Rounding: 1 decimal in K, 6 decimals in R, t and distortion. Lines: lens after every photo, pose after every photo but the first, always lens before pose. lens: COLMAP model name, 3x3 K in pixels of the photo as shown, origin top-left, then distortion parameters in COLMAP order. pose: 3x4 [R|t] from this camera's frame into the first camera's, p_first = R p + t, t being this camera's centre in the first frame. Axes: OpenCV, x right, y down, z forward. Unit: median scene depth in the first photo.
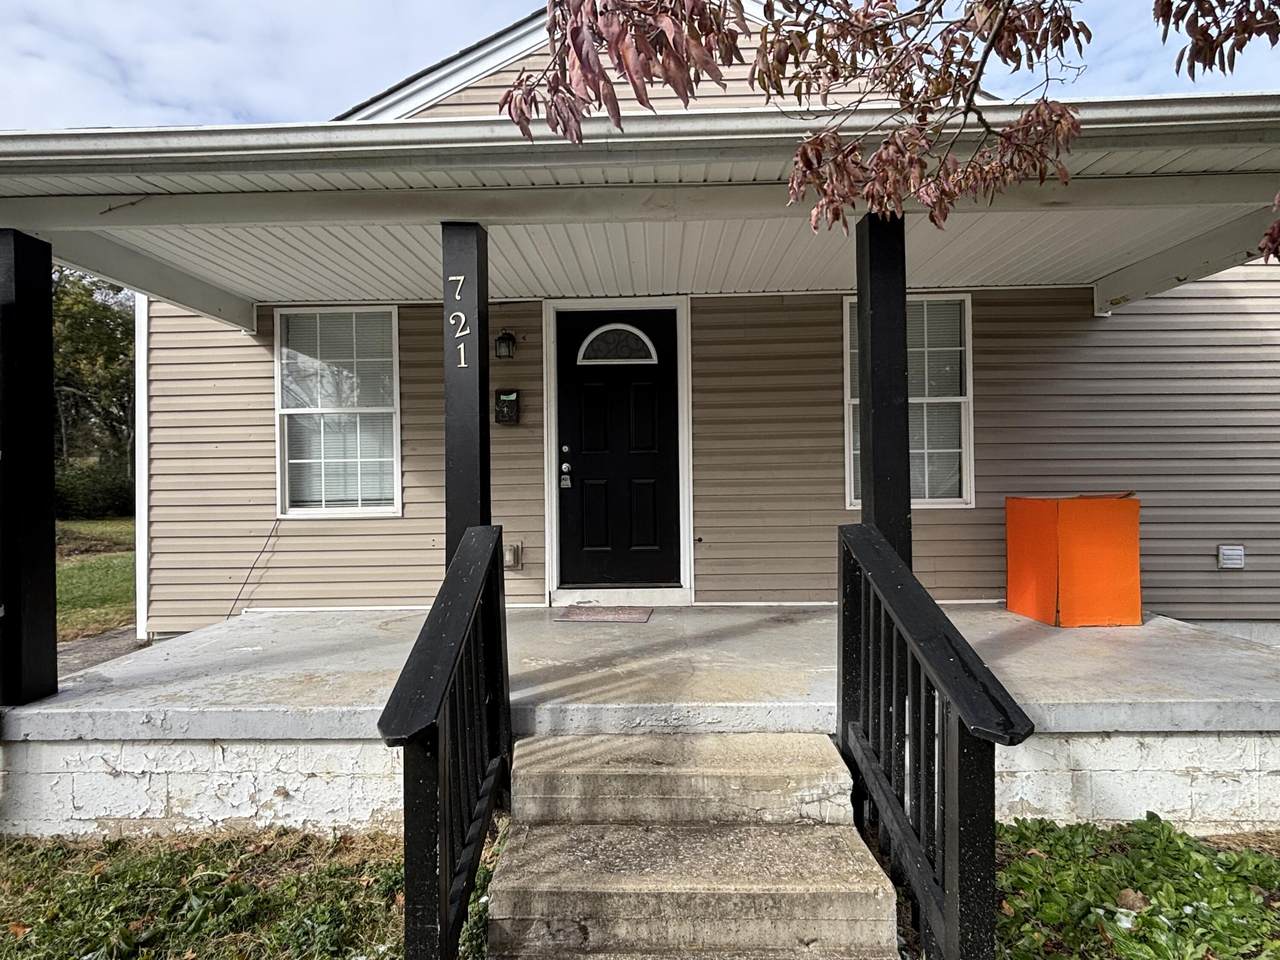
lens RADIAL K [[674.4, 0, 640.0], [0, 674.4, 480.0], [0, 0, 1]] dist [0.001062, 0.001604]
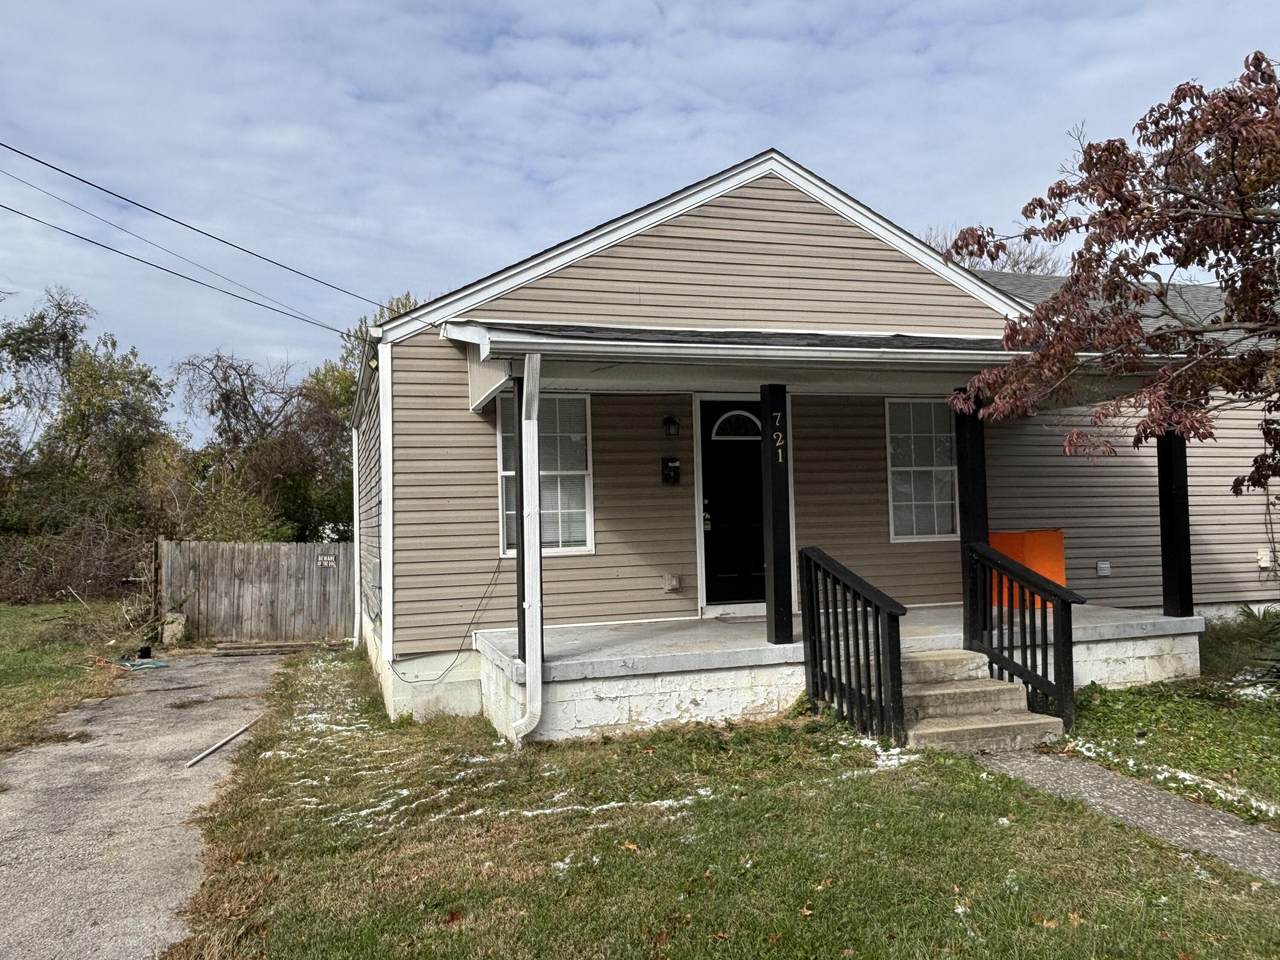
lens RADIAL K [[987.9, 0, 640.0], [0, 987.9, 480.0], [0, 0, 1]] dist [0.042890, -0.002555]
pose [[0.944569, 0.003675, 0.328292, -1.499462], [0.012792, 0.998766, -0.047986, 0.006485], [-0.328063, 0.049526, 0.943357, -1.403634]]
